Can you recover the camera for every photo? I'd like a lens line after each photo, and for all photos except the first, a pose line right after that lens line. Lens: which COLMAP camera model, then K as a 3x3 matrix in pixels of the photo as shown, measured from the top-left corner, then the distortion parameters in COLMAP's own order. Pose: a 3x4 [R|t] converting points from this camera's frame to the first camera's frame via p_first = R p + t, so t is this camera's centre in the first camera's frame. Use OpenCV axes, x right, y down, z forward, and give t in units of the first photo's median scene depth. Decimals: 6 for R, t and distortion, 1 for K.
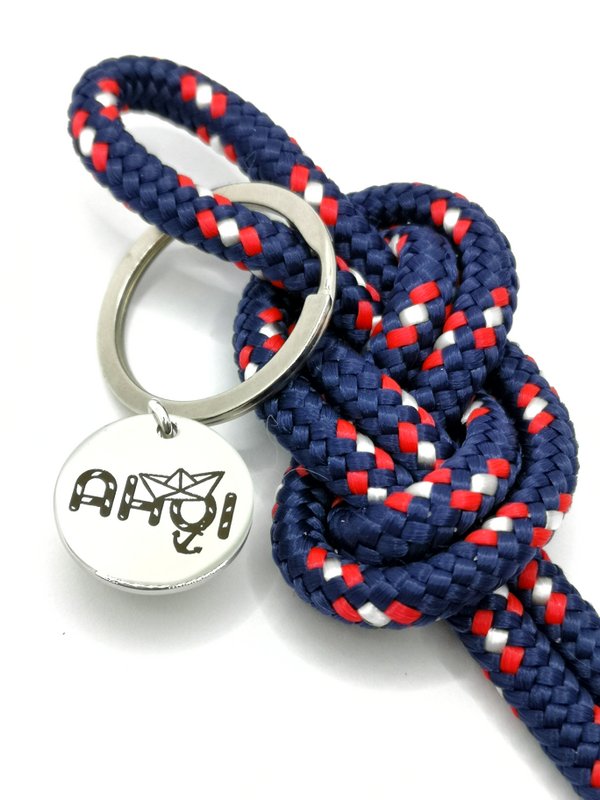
lens RADIAL K [[1475.1, 0, 300.0], [0, 1475.1, 400.0], [0, 0, 1]] dist [0.042413, -0.135666]
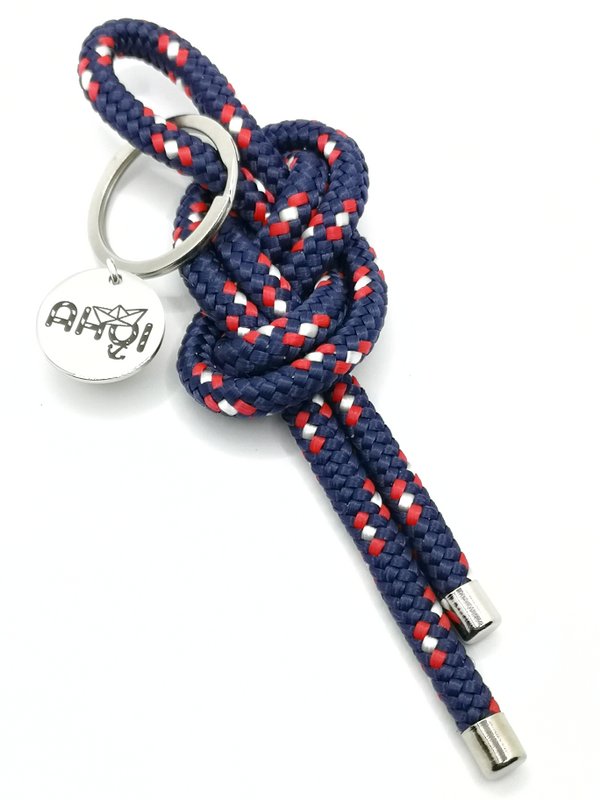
lens RADIAL K [[1475.1, 0, 300.0], [0, 1475.1, 400.0], [0, 0, 1]] dist [0.042413, -0.135666]
pose [[0.988934, 0.084614, -0.121864, 0.290730], [-0.072533, 0.992302, 0.100376, -0.022575], [0.129419, -0.090426, 0.987458, -0.488758]]
